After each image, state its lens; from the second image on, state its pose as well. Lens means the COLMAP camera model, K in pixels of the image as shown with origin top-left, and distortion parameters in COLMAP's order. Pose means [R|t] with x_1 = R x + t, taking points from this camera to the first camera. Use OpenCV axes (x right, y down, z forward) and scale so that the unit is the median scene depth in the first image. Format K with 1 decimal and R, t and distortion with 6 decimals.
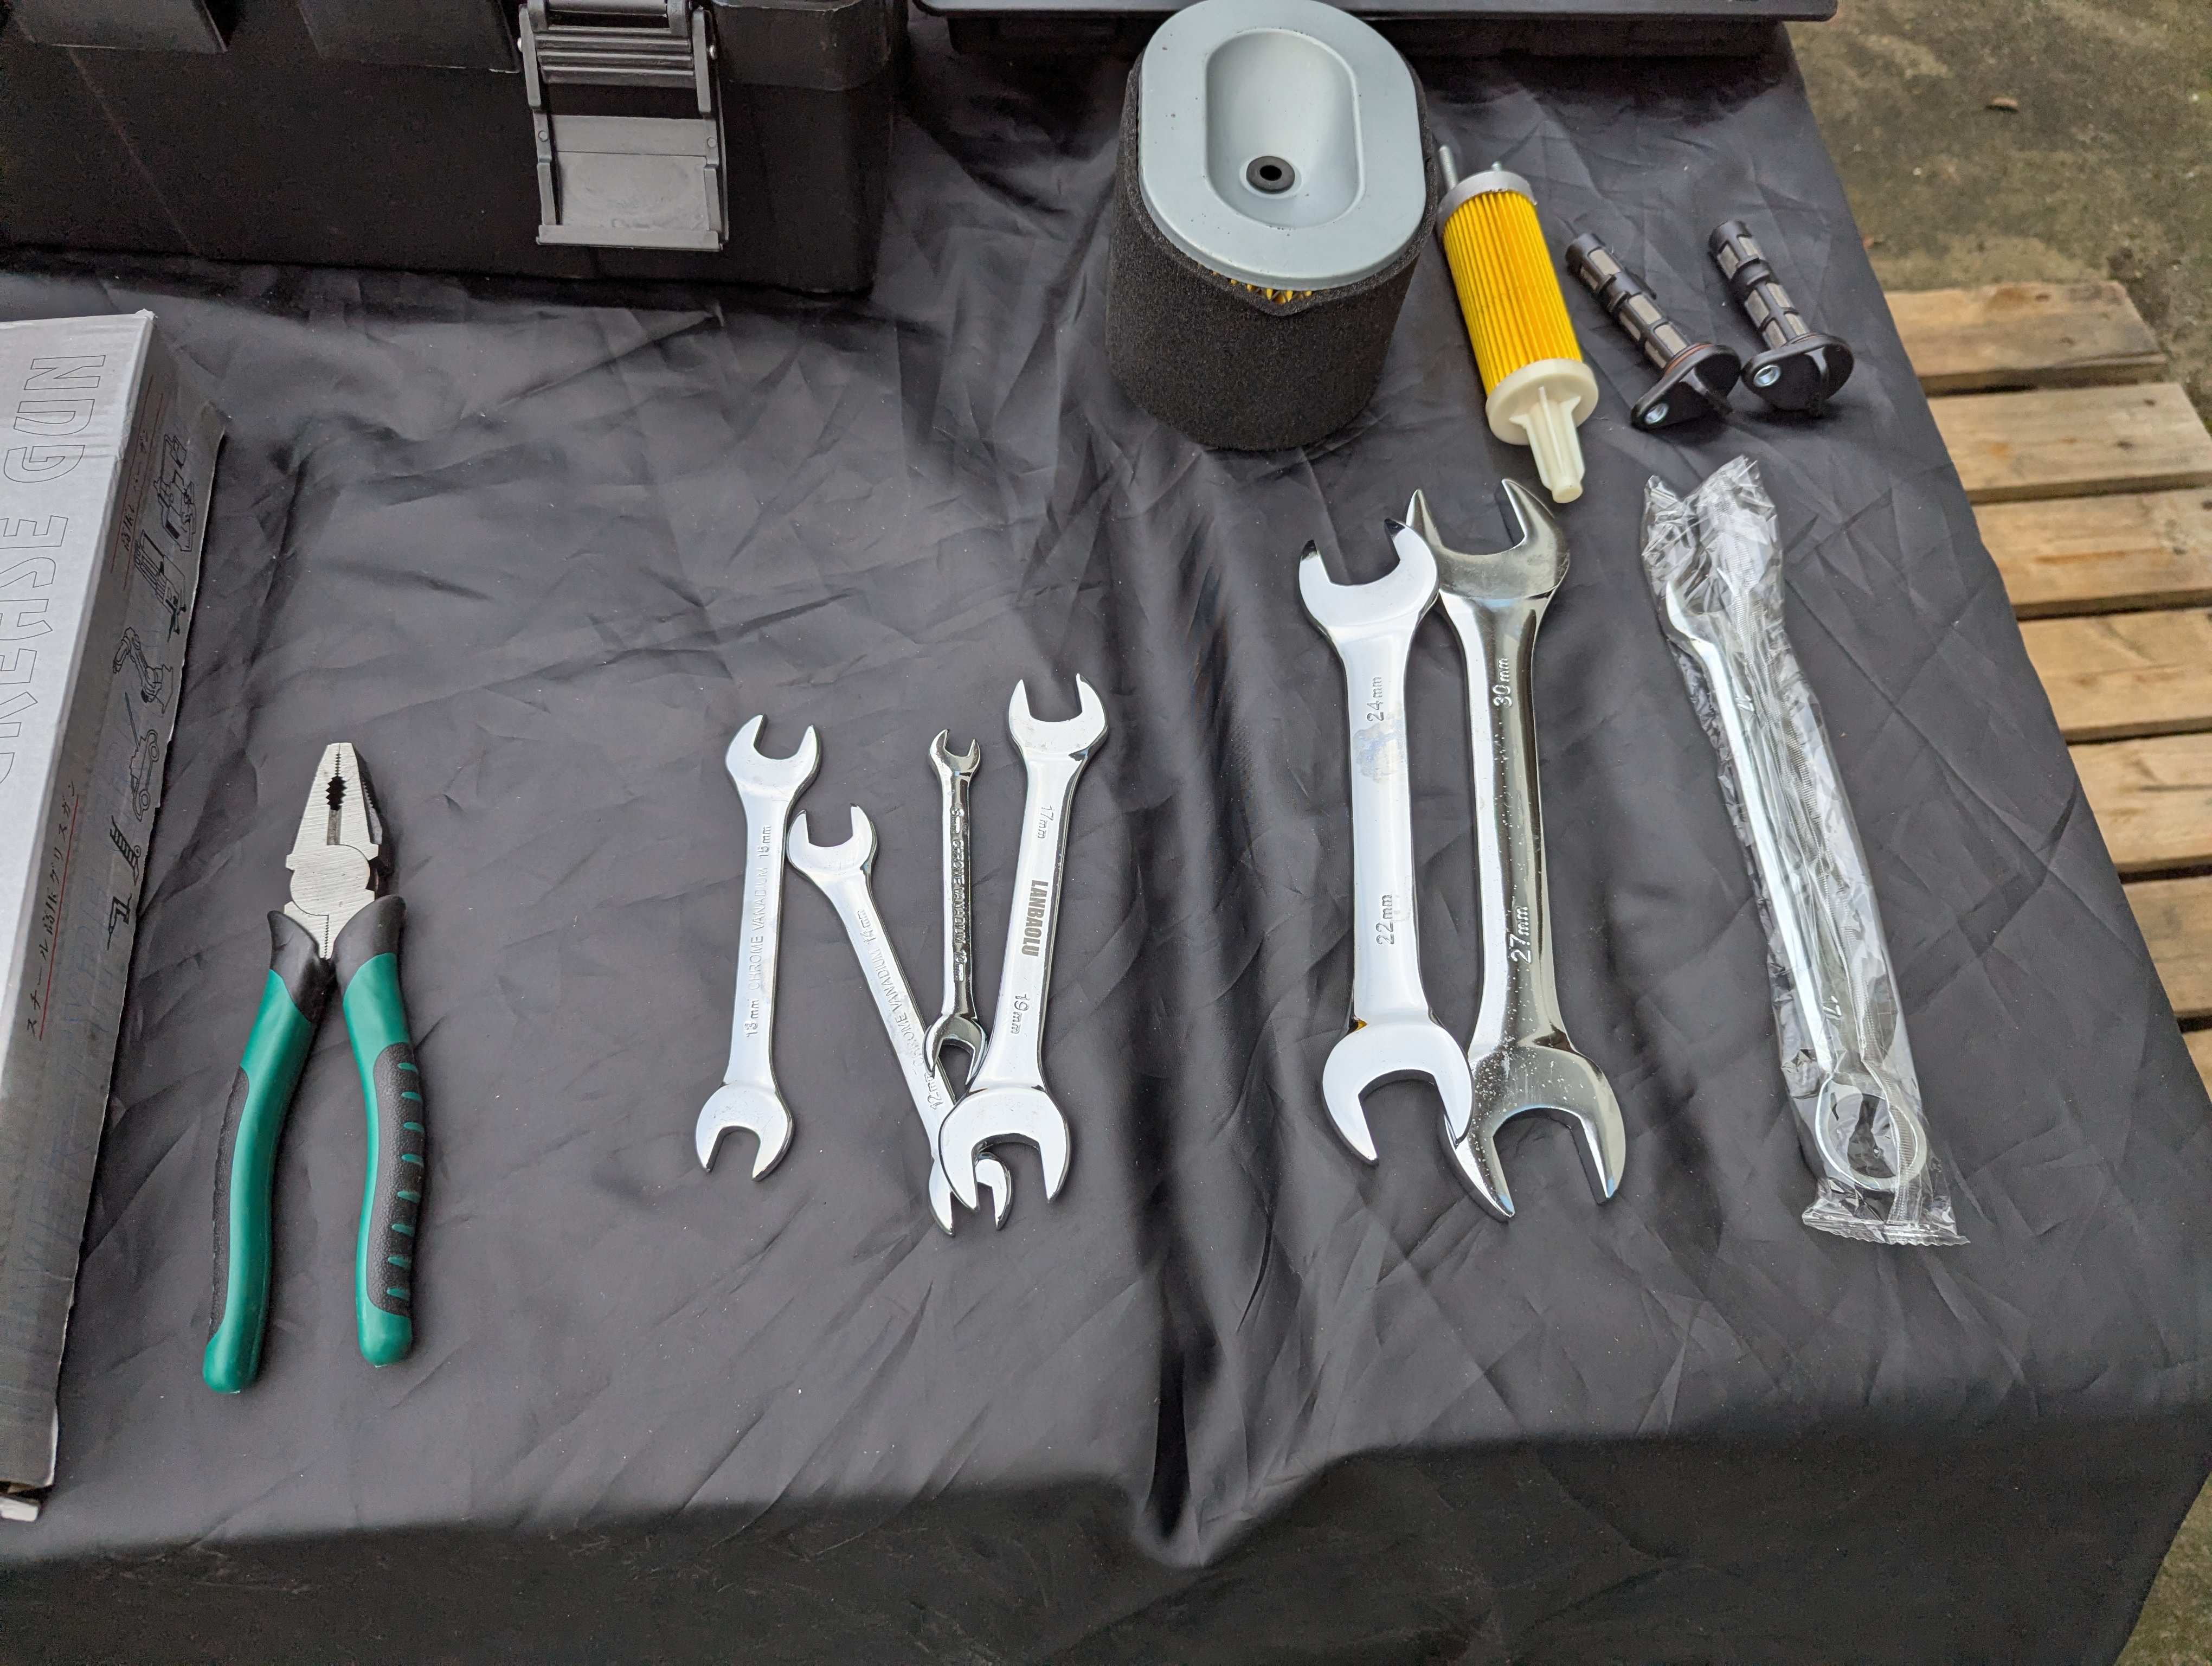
lens RADIAL K [[1580.7, 0, 1085.4], [0, 1580.7, 841.0], [0, 0, 1]] dist [0.031758, -0.023276]
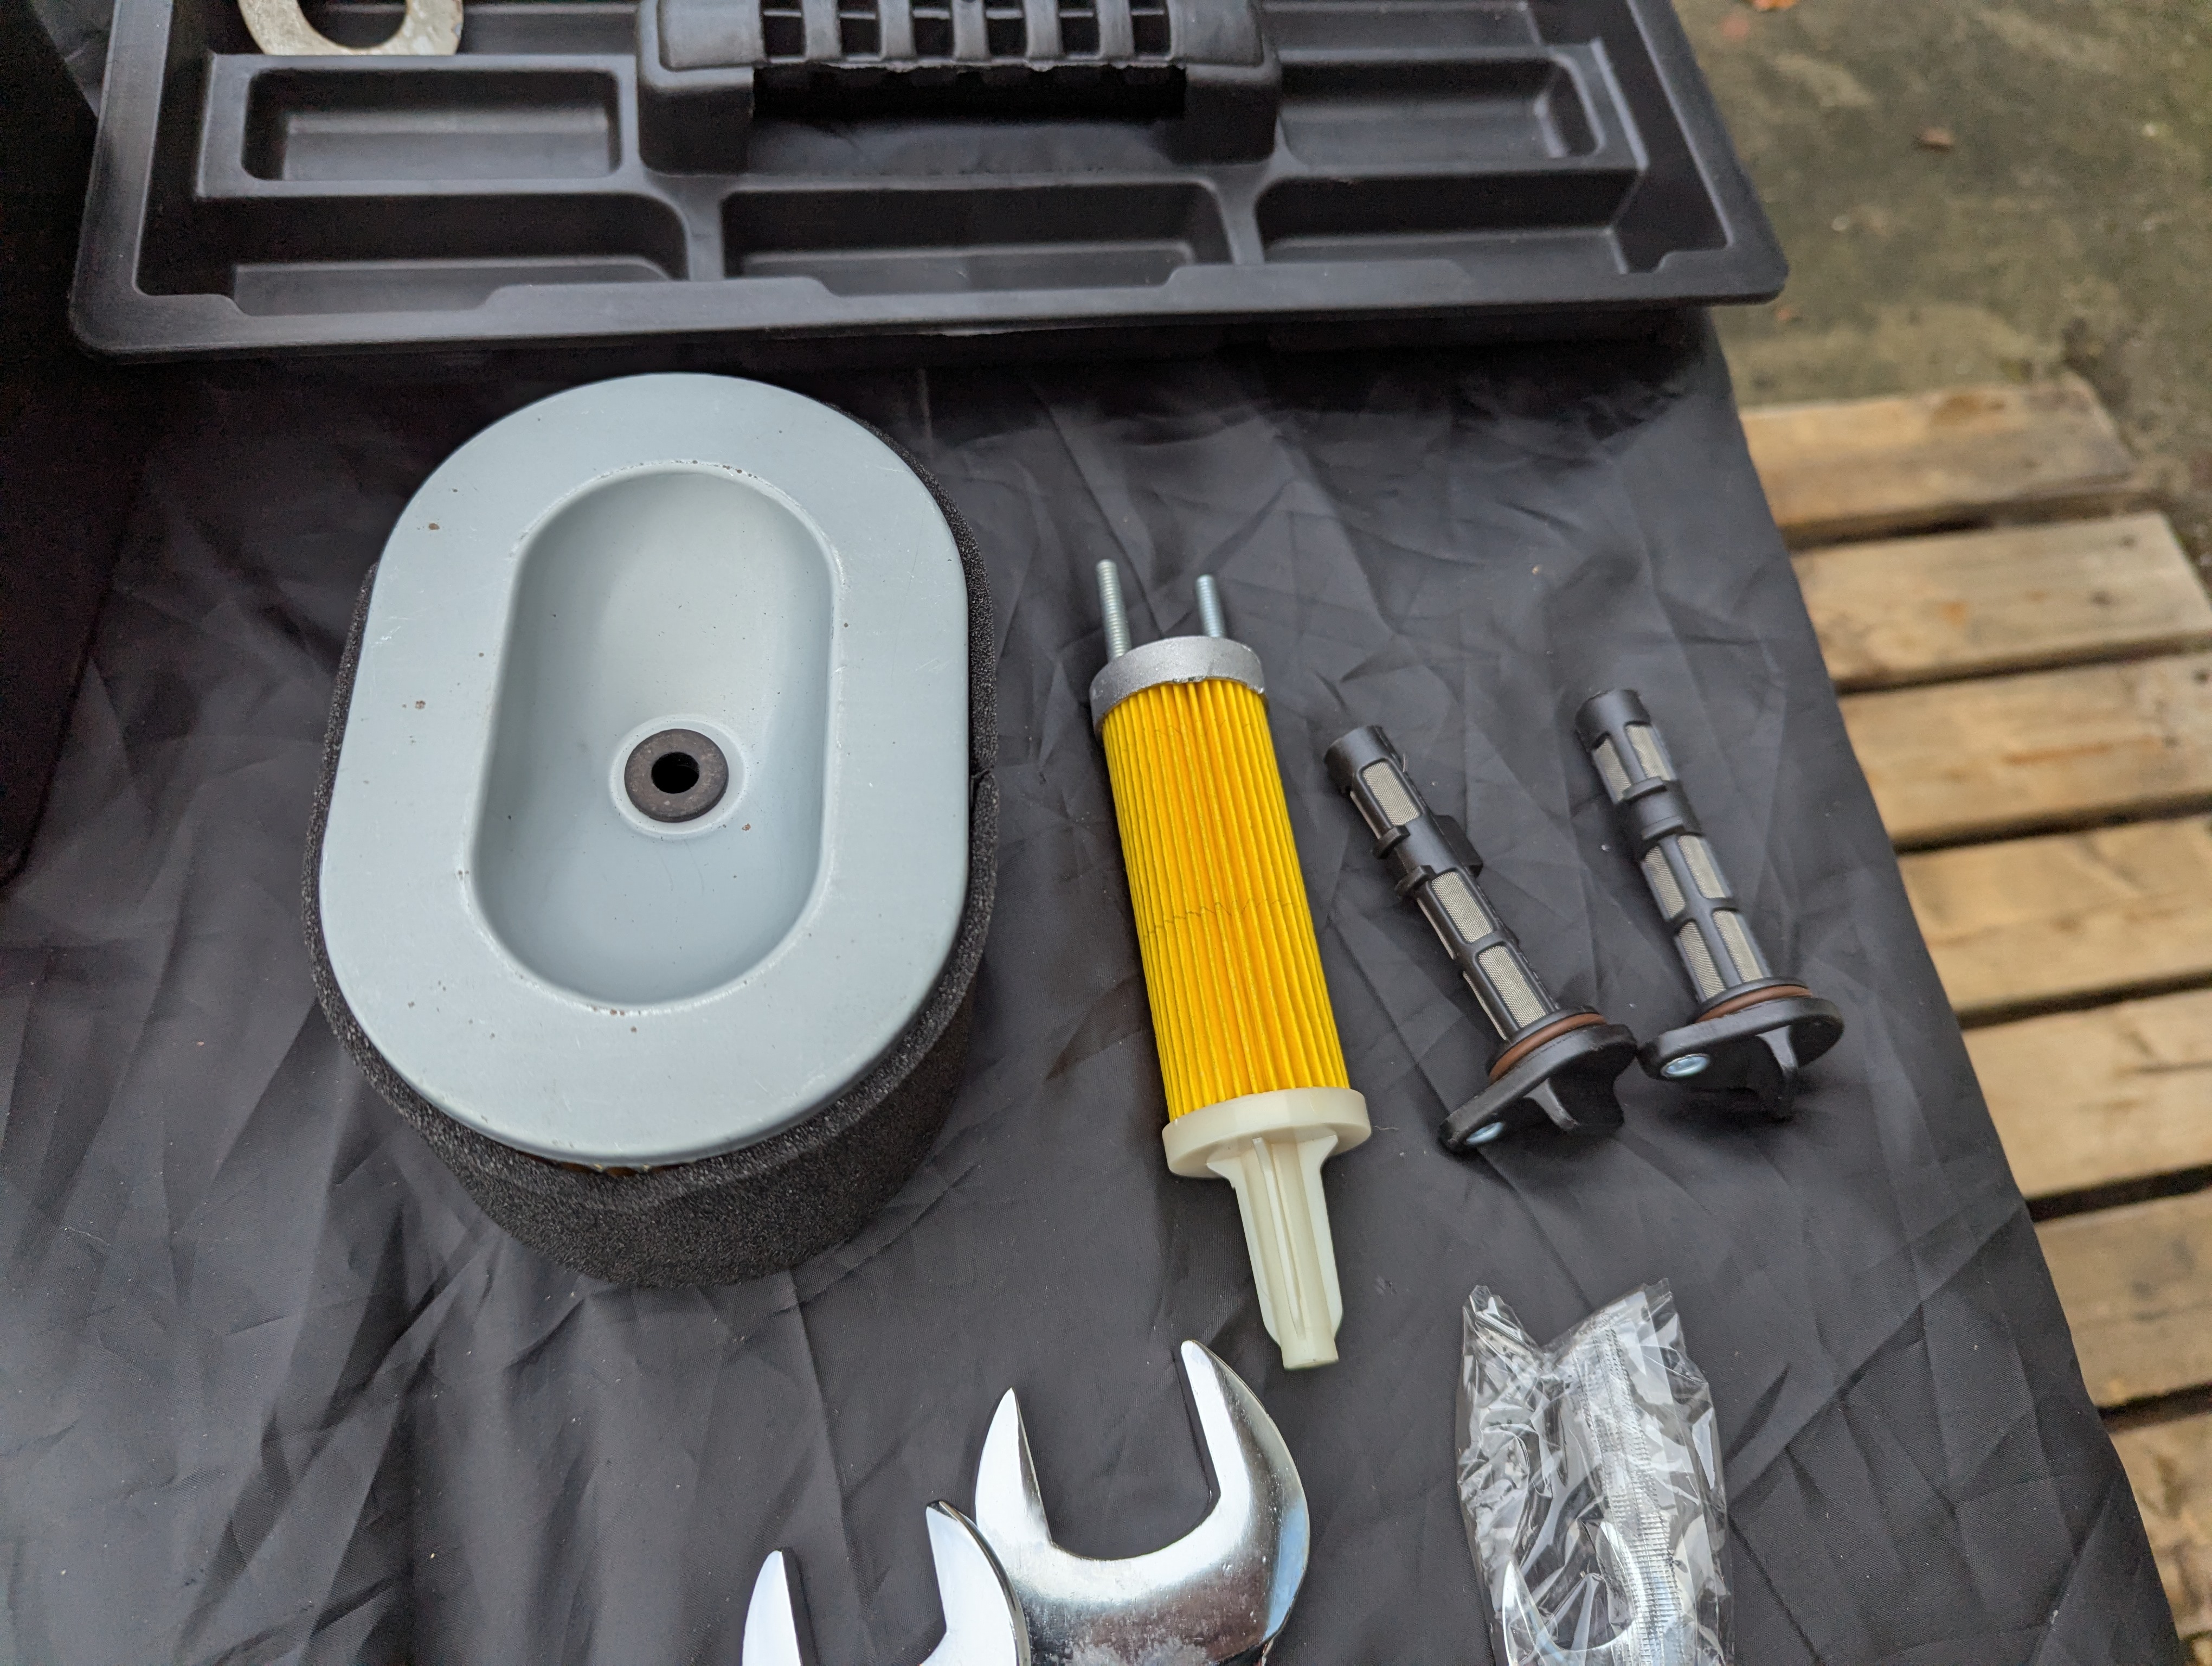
lens RADIAL K [[1588.0, 0, 1095.8], [0, 1588.0, 827.7], [0, 0, 1]] dist [0.005192, -0.007988]
pose [[0.998024, -0.031596, 0.054314, 0.183707], [0.029779, 0.998980, 0.033936, -0.351883], [-0.055331, -0.032251, 0.997947, 0.432708]]
